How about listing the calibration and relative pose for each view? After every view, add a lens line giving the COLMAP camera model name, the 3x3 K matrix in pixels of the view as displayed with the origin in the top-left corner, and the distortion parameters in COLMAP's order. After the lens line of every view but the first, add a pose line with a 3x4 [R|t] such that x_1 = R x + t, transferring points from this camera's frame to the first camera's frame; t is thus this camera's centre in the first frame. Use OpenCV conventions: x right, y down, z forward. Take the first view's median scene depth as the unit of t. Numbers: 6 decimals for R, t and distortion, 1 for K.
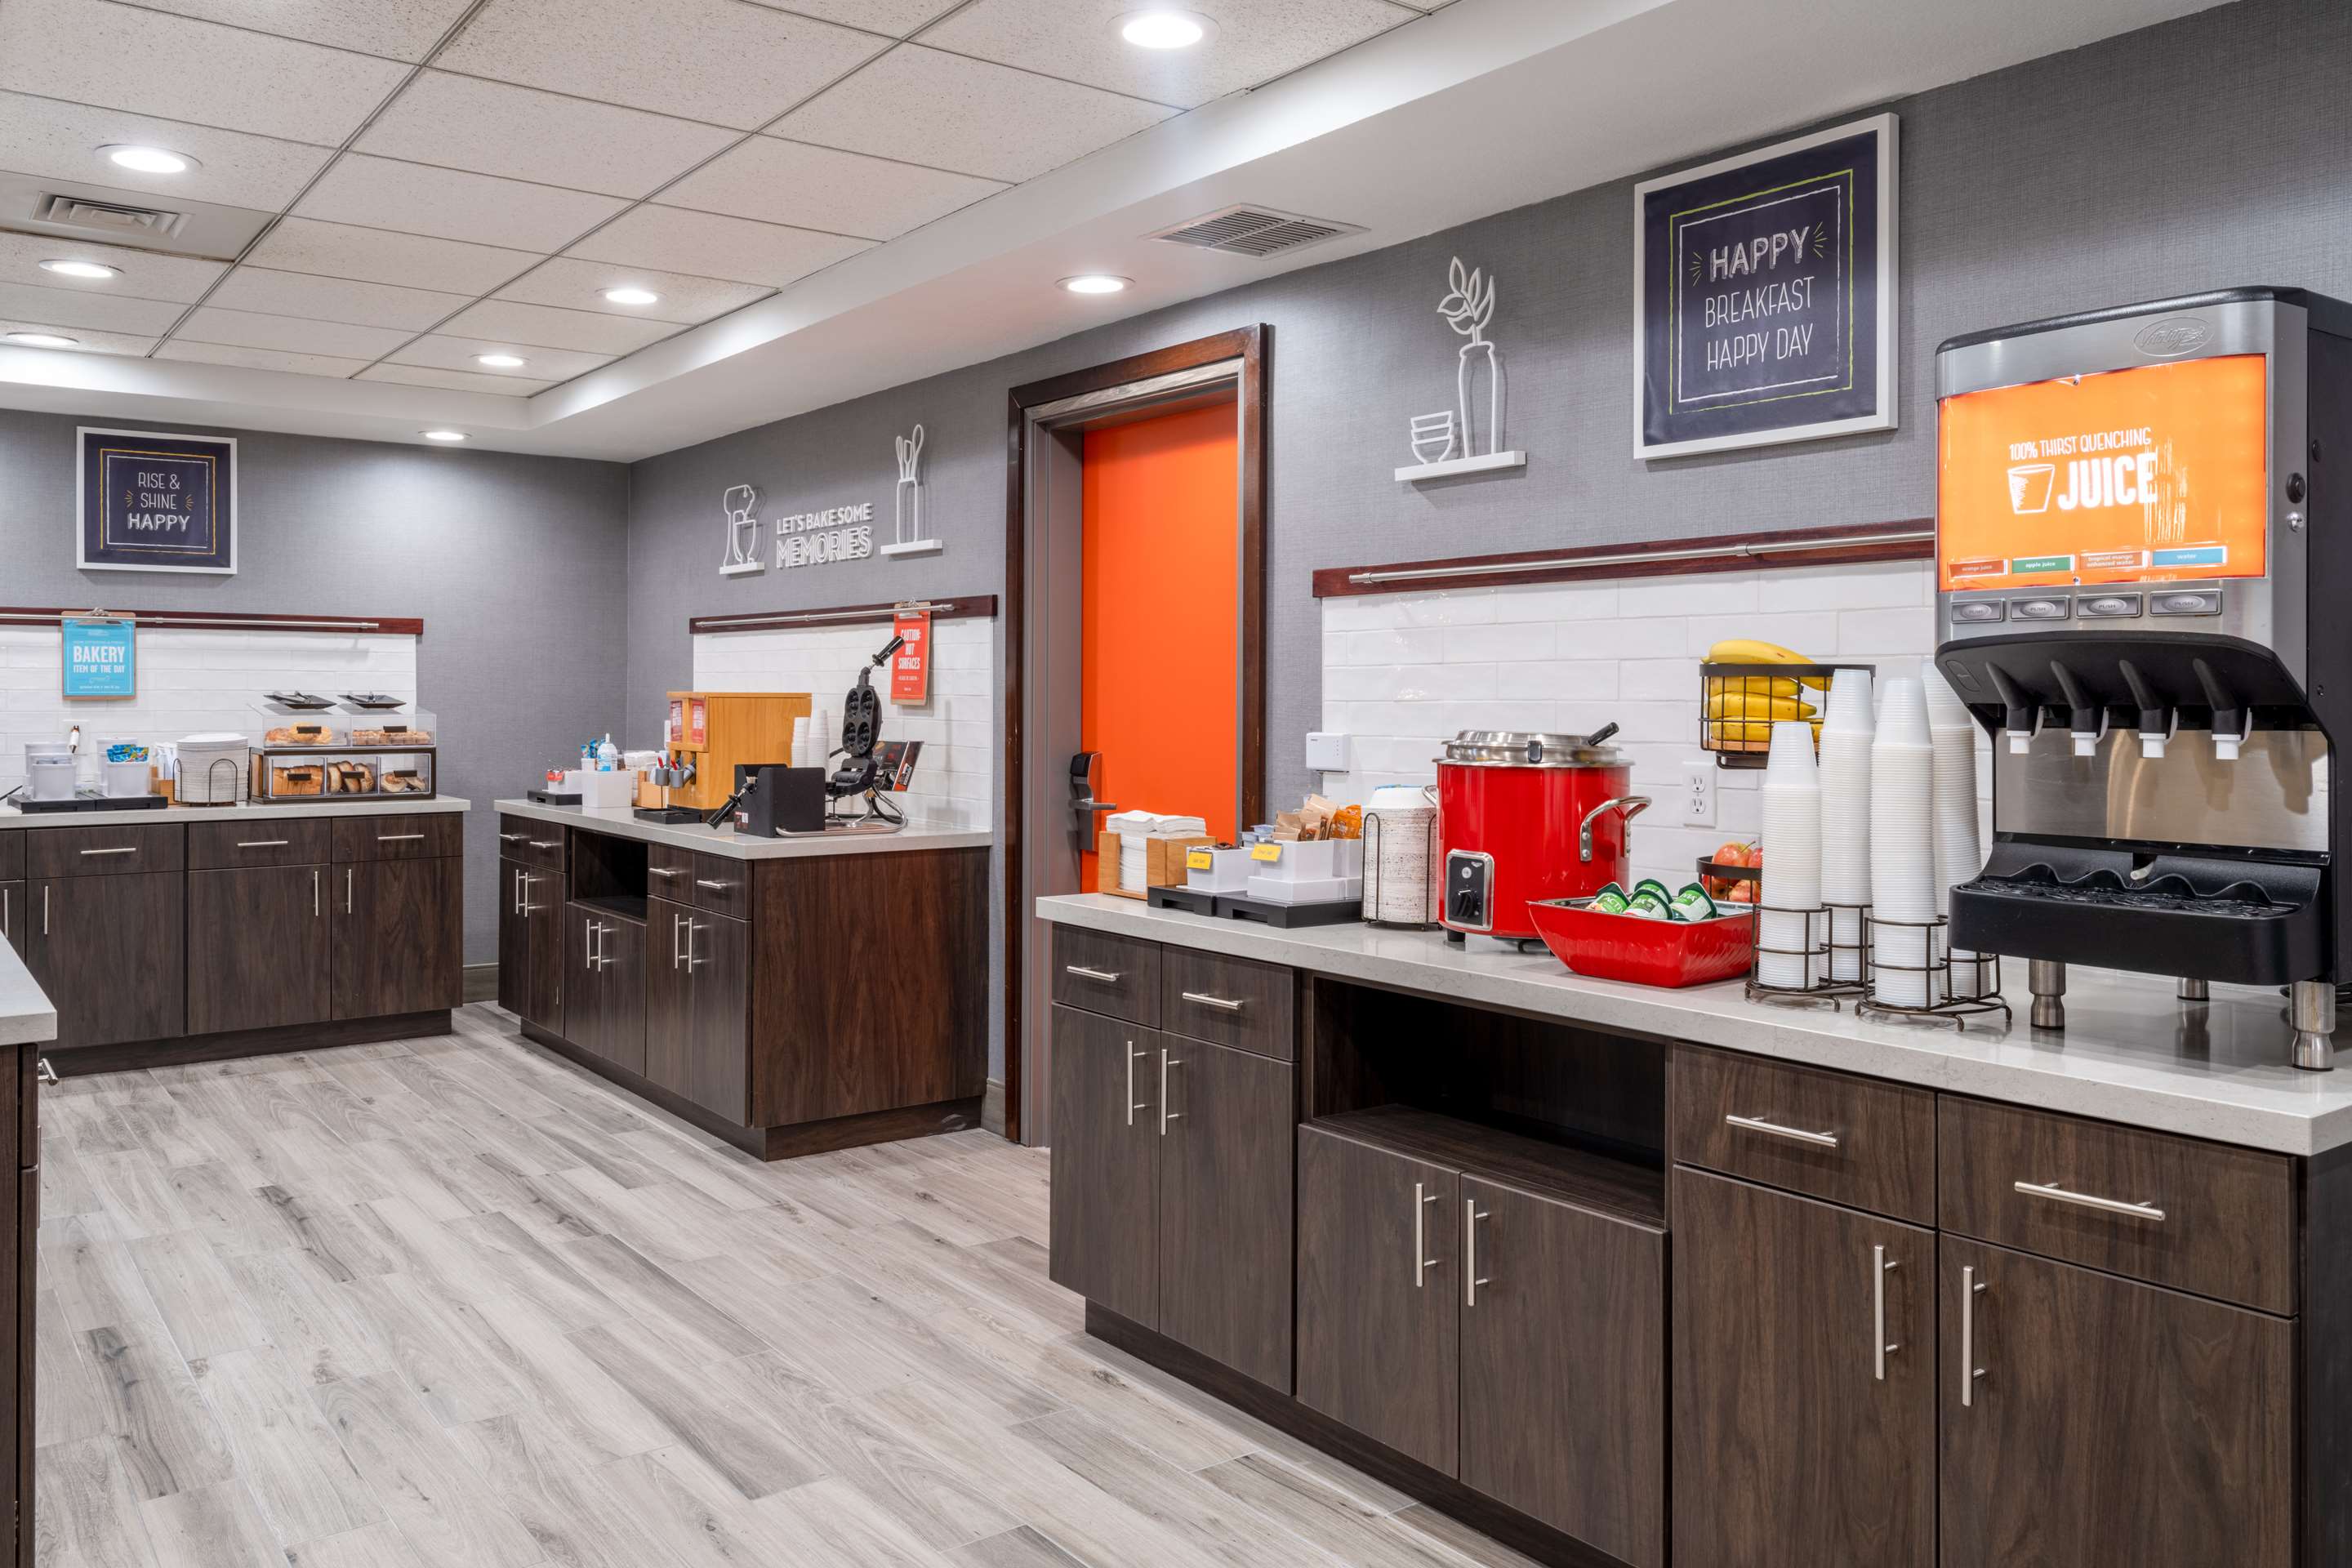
lens RADIAL K [[1774.9, 0, 1176.0], [0, 1774.9, 686.9], [0, 0, 1]] dist [-0.001516, 0.004400]
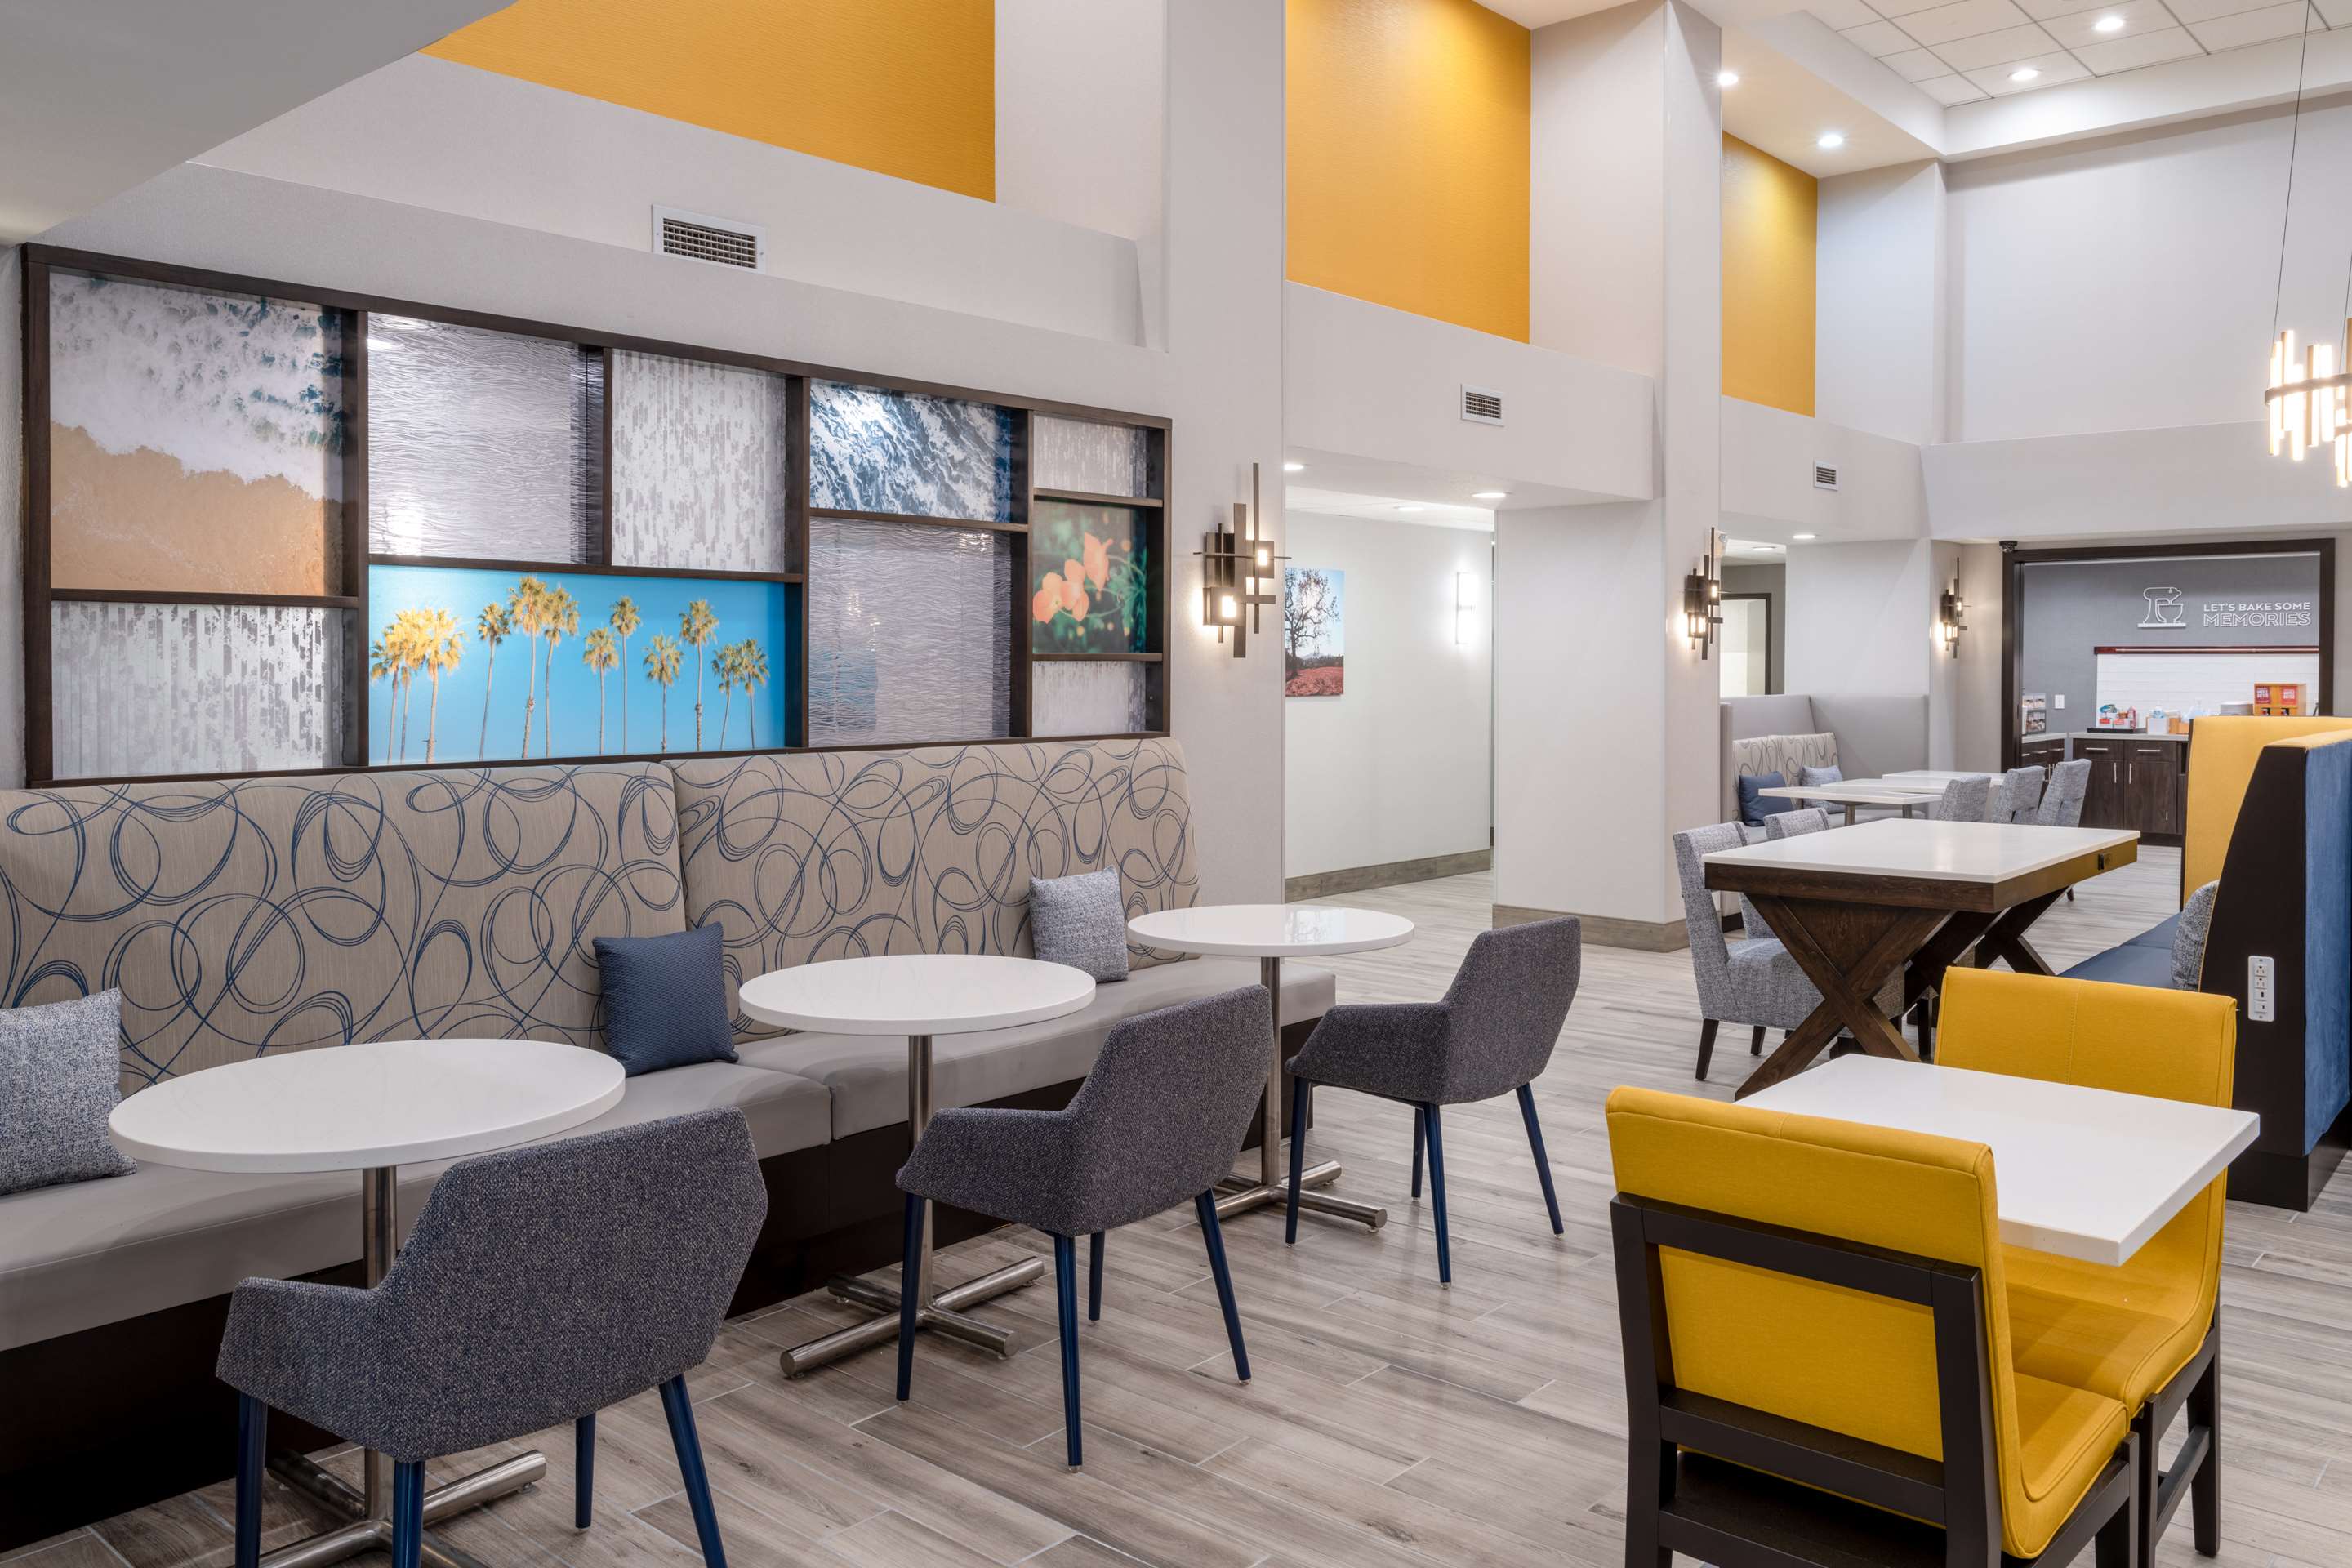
lens RADIAL K [[1771.0, 0, 1176.0], [0, 1771.0, 693.9], [0, 0, 1]] dist [-0.000645, 0.005992]
pose [[0.980198, -0.005950, 0.197929, -3.788879], [0.001793, 0.999774, 0.021176, -0.062093], [-0.198010, -0.020401, 0.979988, -1.818406]]
